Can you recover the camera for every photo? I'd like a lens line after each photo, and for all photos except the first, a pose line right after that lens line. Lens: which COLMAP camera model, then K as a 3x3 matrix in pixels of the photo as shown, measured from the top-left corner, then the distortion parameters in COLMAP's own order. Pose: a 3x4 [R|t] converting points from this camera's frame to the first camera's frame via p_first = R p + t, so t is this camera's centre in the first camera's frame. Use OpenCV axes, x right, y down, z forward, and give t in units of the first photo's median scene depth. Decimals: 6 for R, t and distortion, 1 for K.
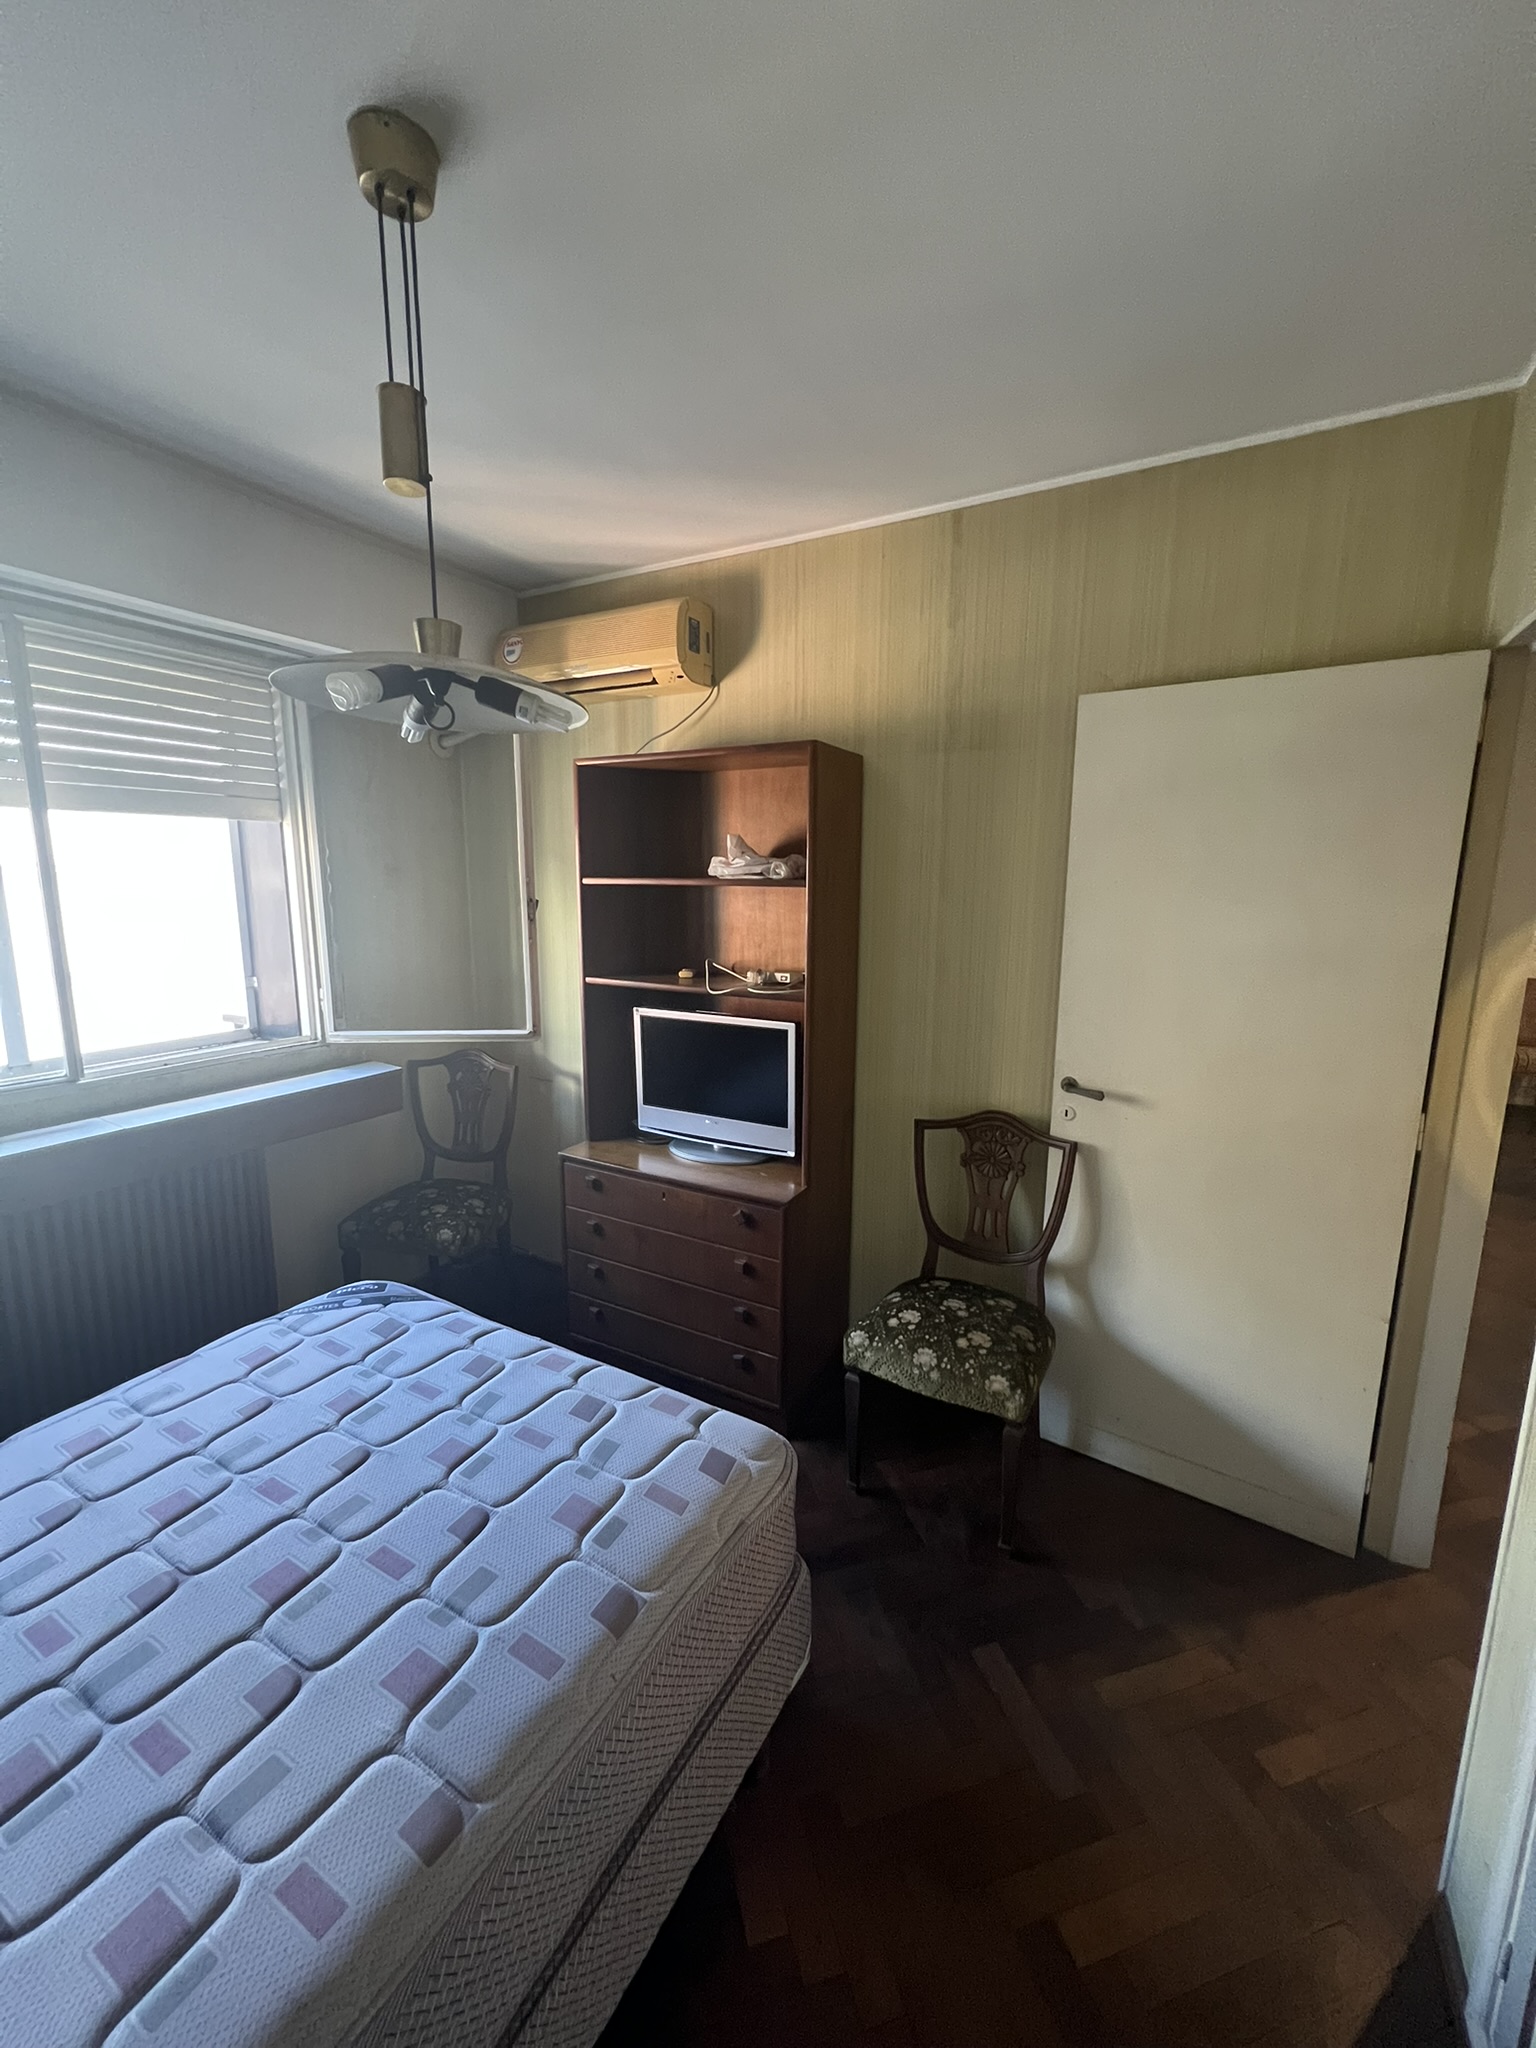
lens RADIAL K [[825.7, 0, 763.9], [0, 825.7, 1020.0], [0, 0, 1]] dist [-0.002744, 0.000674]
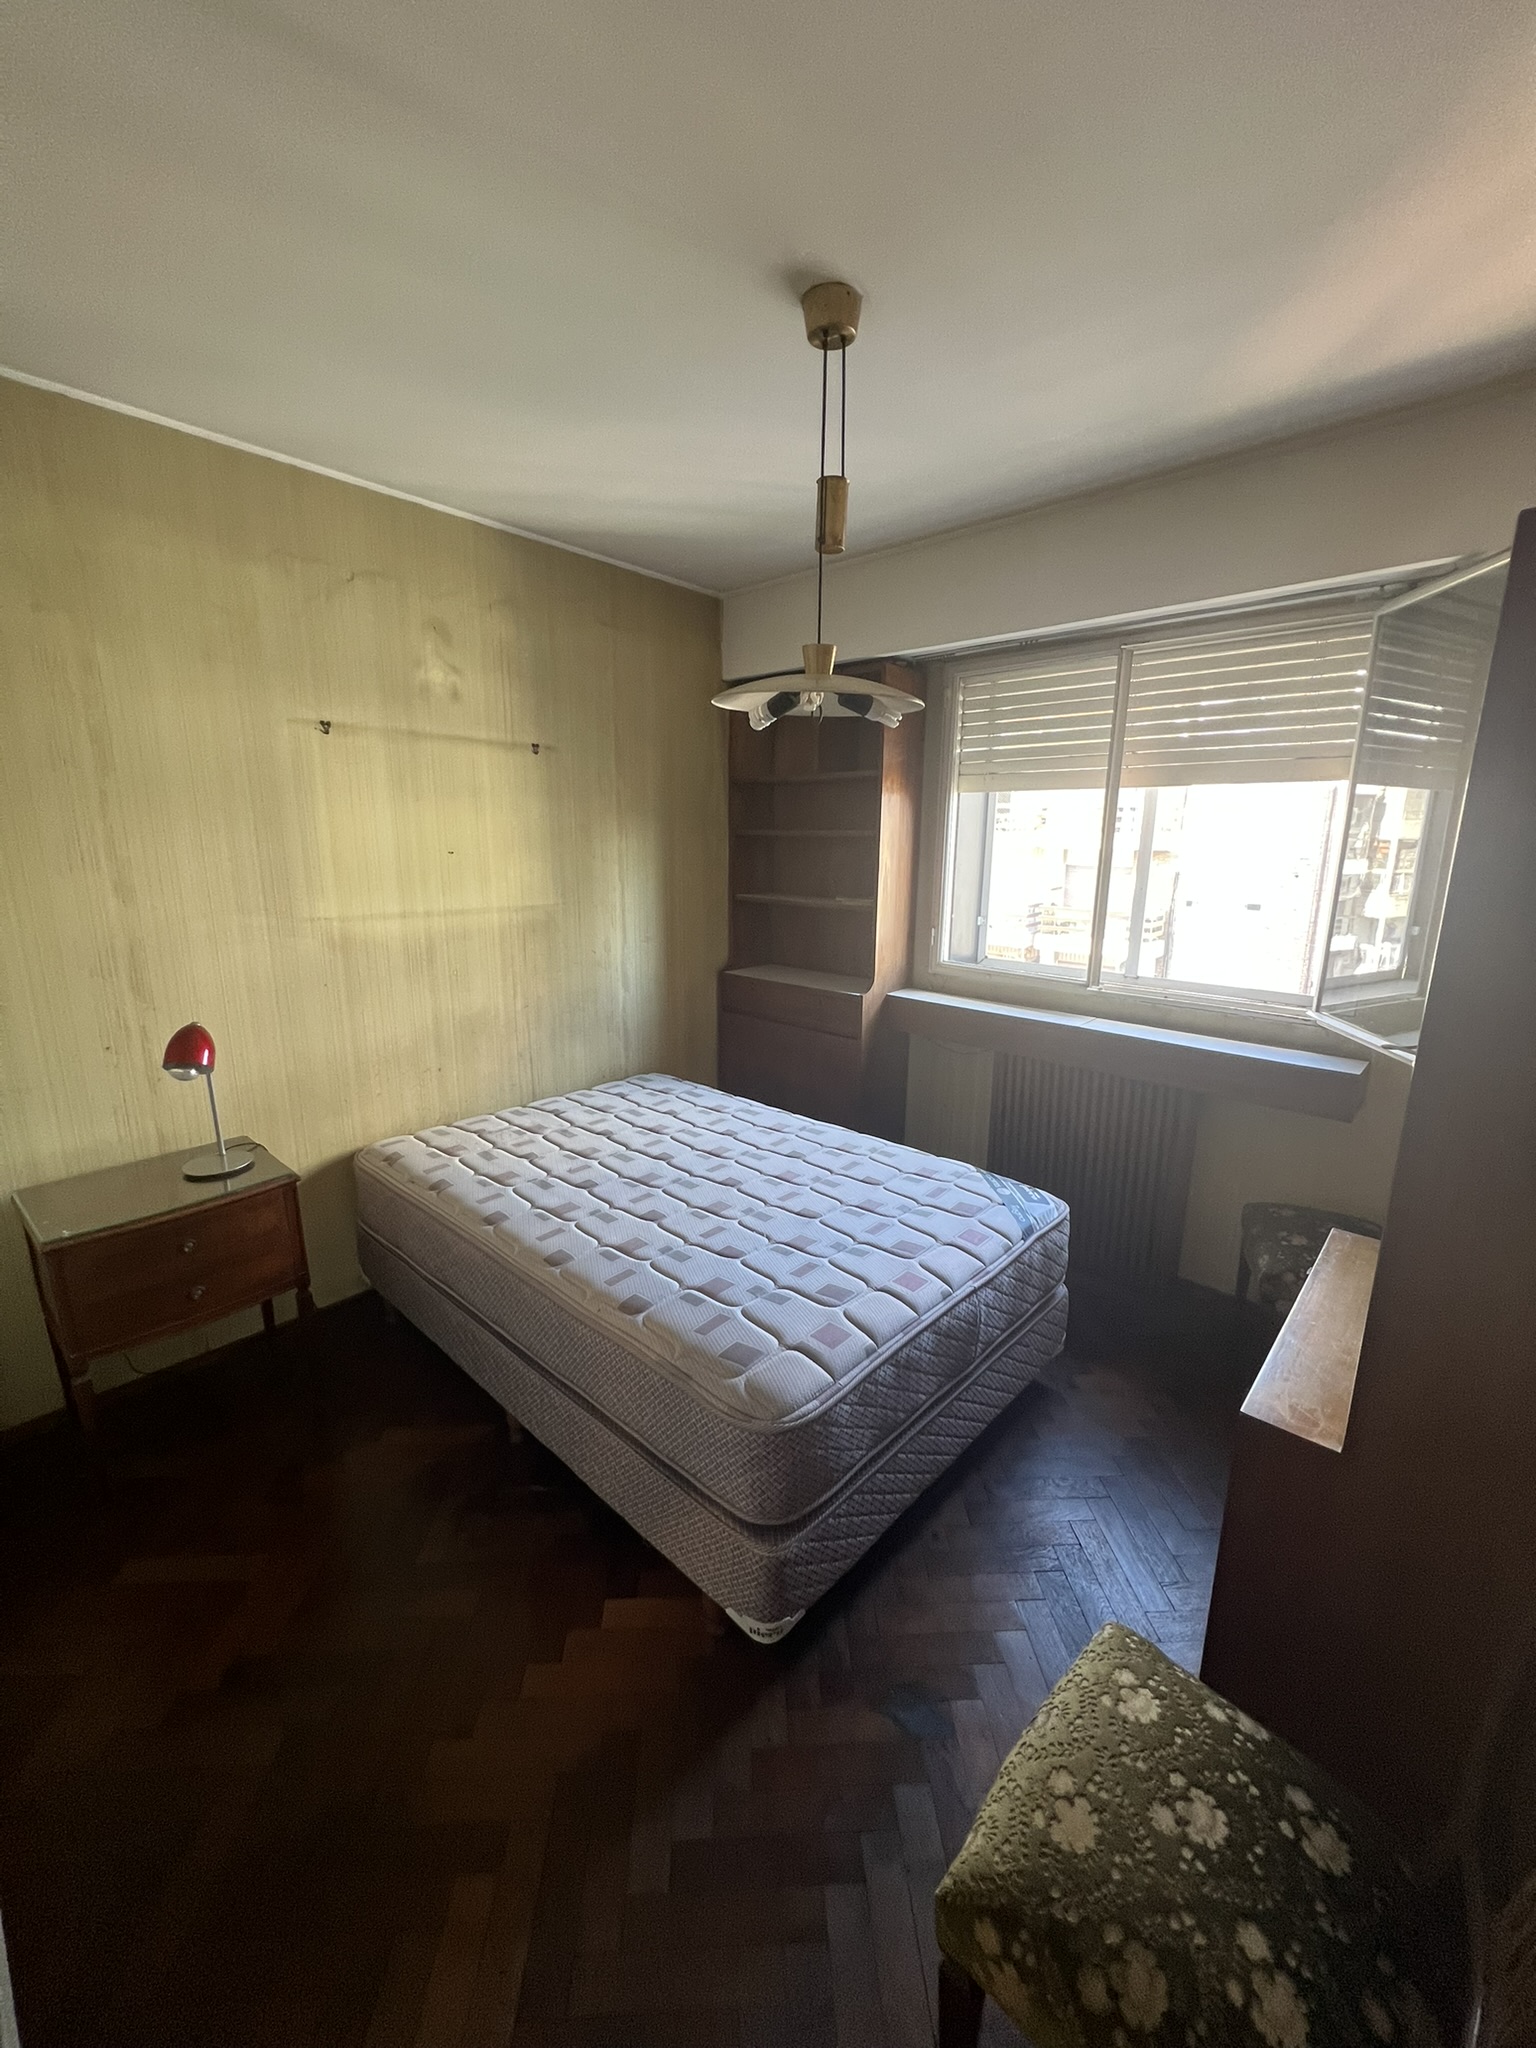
lens RADIAL K [[825.7, 0, 777.1], [0, 825.7, 1019.0], [0, 0, 1]] dist [-0.002744, 0.000674]
pose [[-0.231740, 0.202447, -0.951479, 0.844179], [-0.178054, 0.952753, 0.246084, -0.169237], [0.956344, 0.226442, -0.184744, 1.066676]]
